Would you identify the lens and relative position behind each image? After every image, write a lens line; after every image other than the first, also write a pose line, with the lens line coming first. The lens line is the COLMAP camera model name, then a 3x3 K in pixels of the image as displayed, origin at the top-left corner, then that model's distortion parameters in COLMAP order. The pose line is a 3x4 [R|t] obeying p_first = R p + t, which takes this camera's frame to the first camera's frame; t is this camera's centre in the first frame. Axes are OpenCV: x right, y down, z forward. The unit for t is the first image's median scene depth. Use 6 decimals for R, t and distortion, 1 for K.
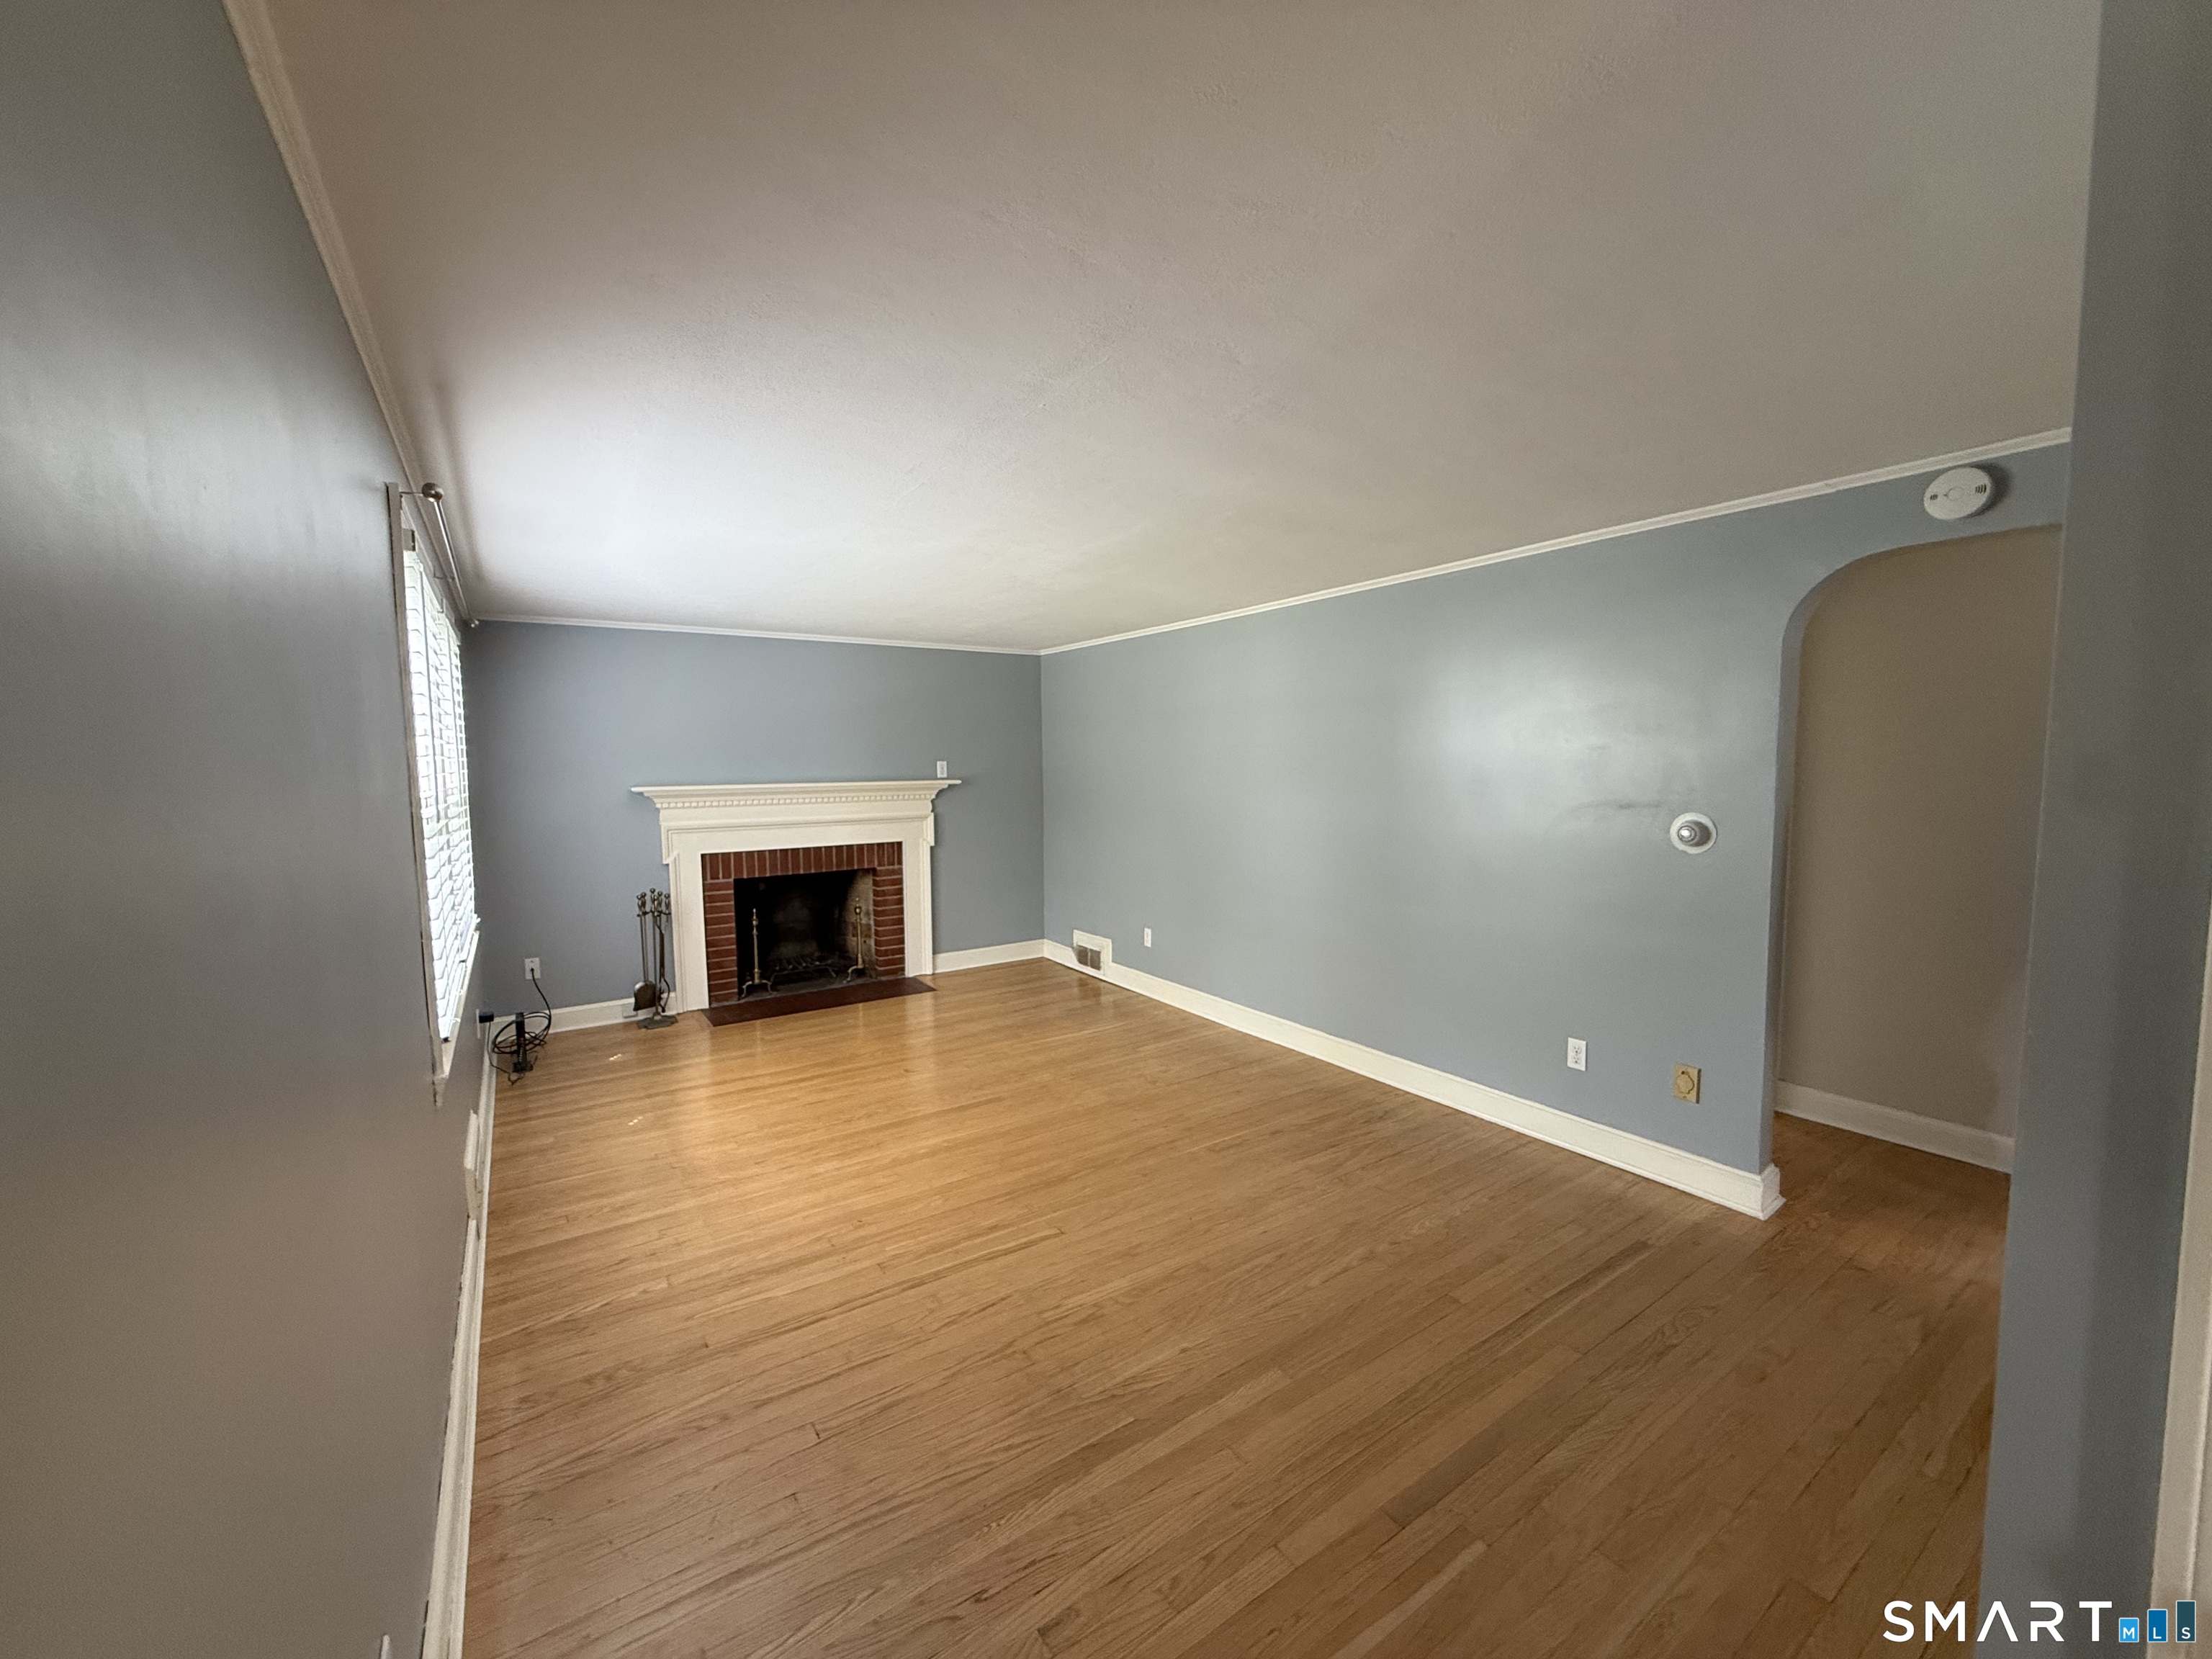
lens RADIAL K [[878.1, 0, 1089.6], [0, 878.1, 822.1], [0, 0, 1]] dist [-0.001104, 0.000303]
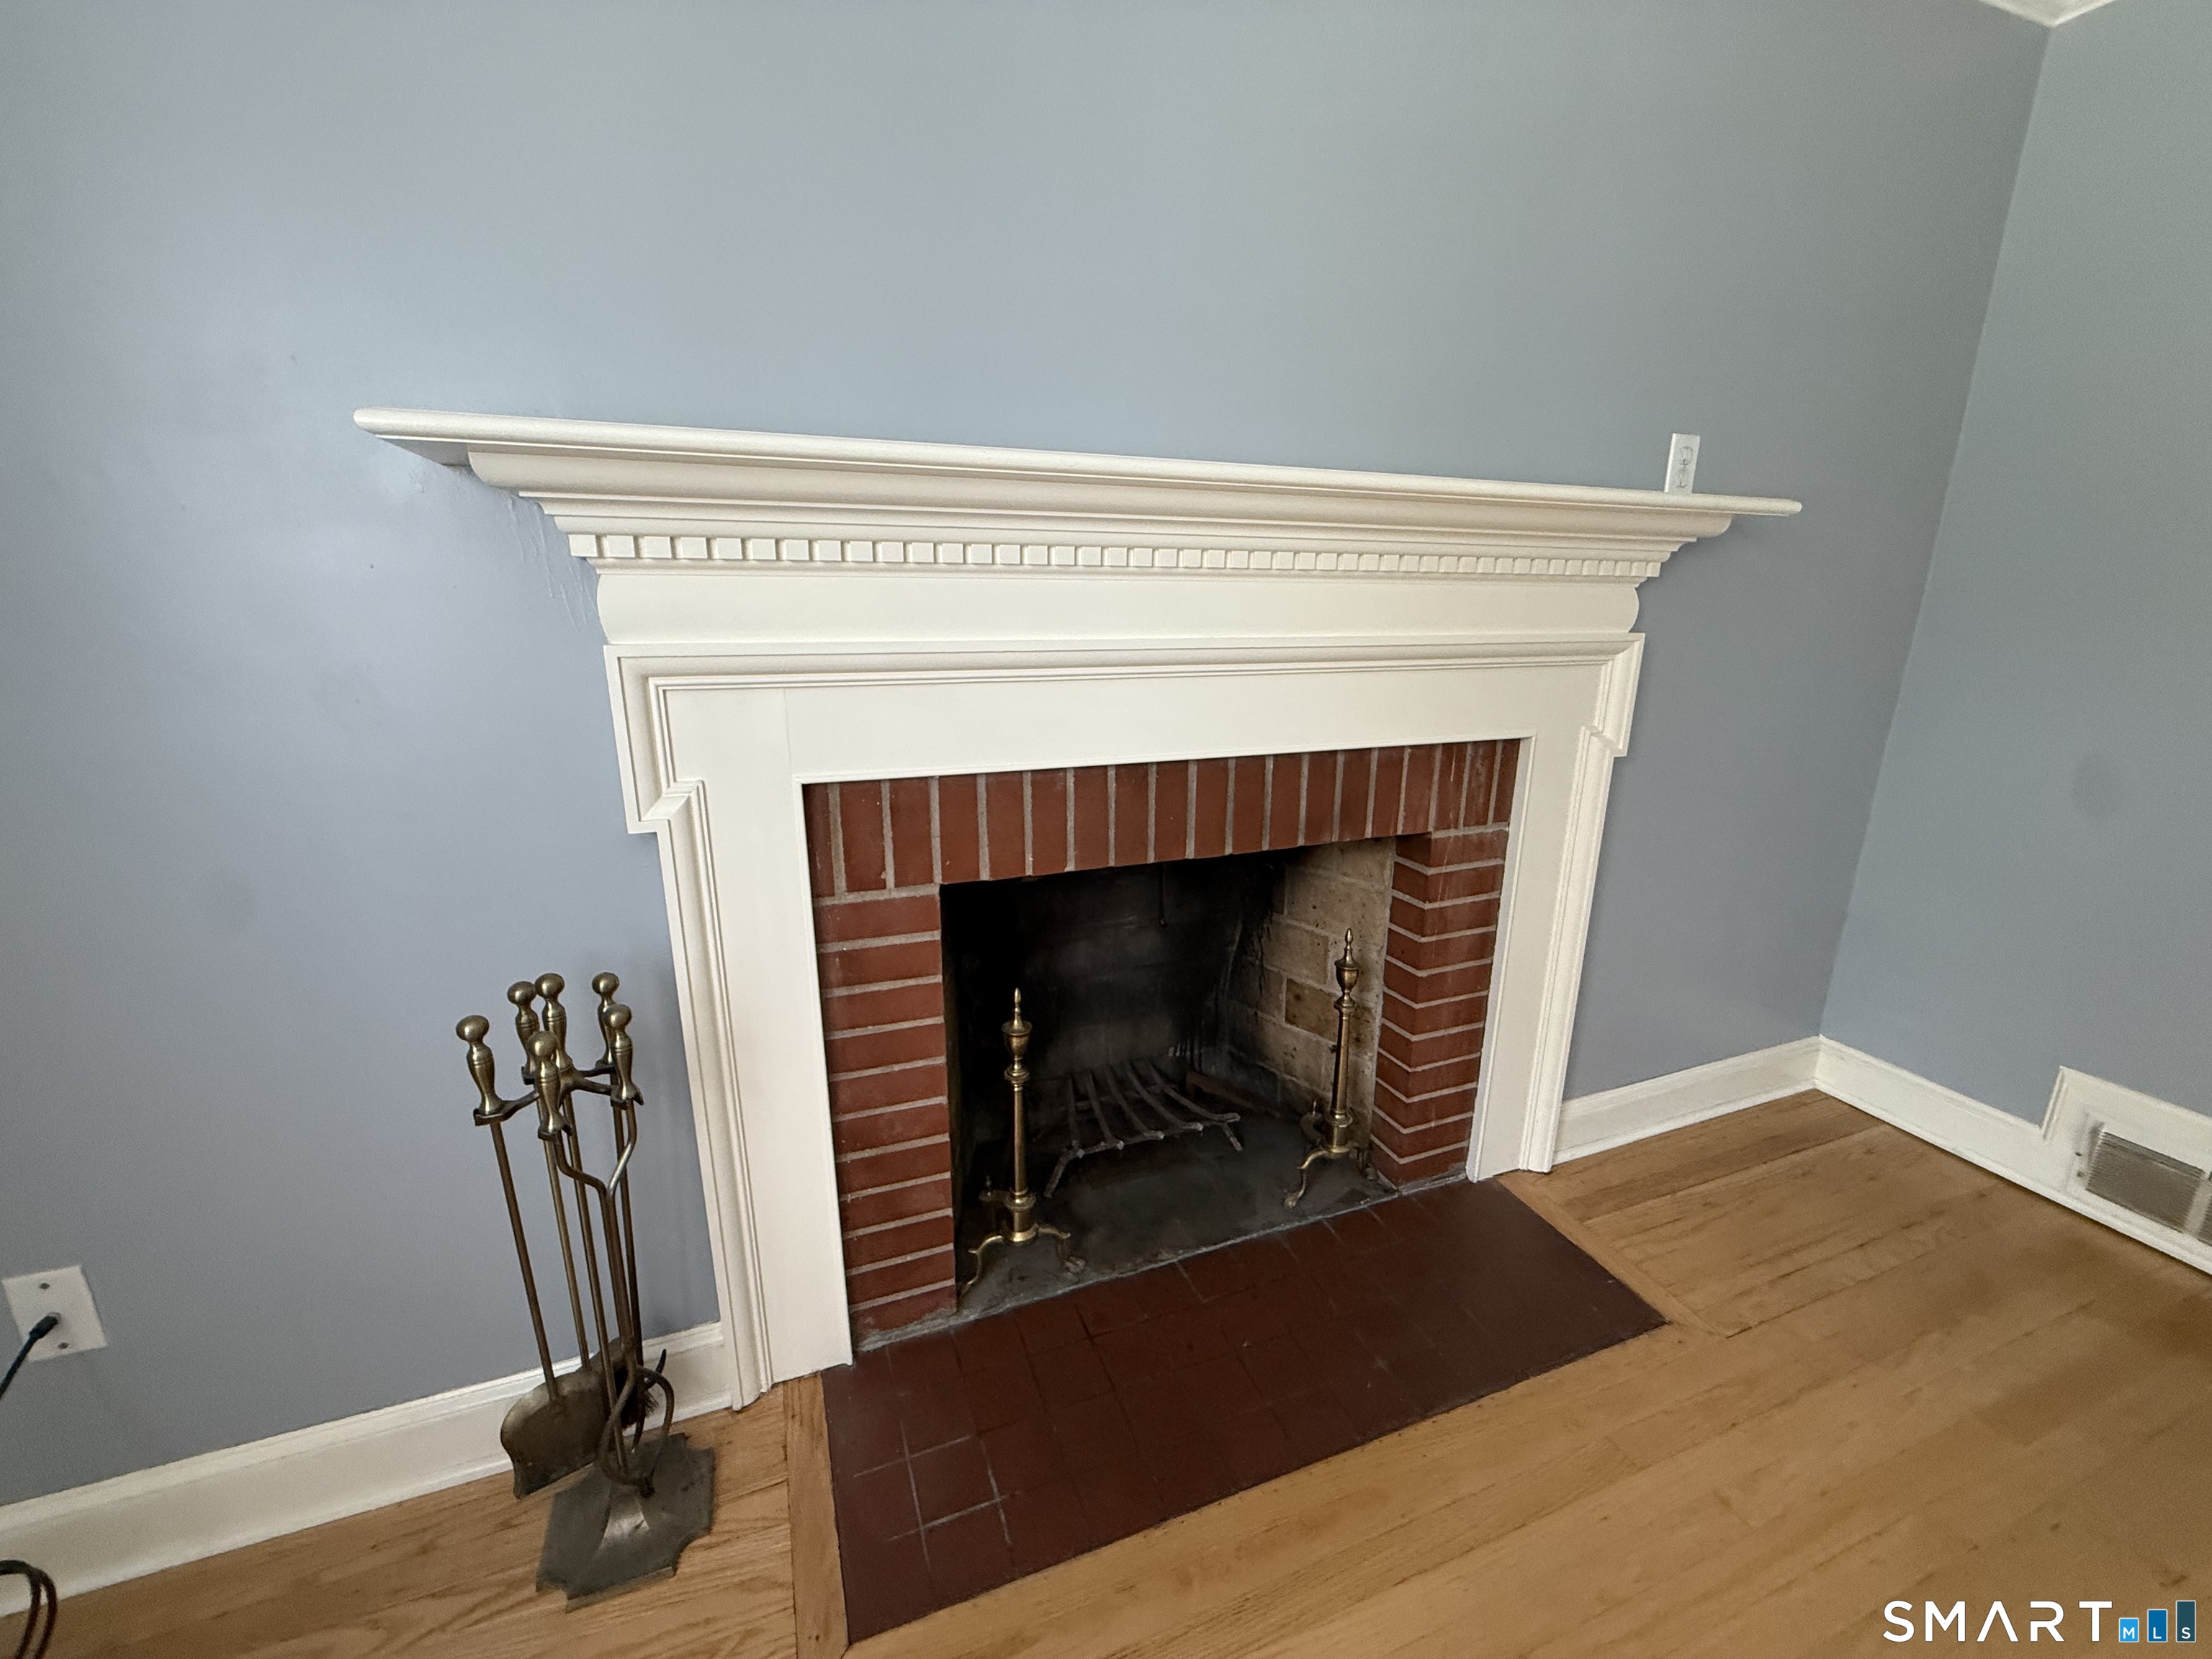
lens RADIAL K [[878.1, 0, 1093.1], [0, 878.1, 818.7], [0, 0, 1]] dist [-0.001104, 0.000303]
pose [[0.974160, 0.071636, -0.214197, -0.282842], [-0.032599, 0.983034, 0.180505, 0.001723], [0.223494, -0.168858, 0.959967, 0.703493]]
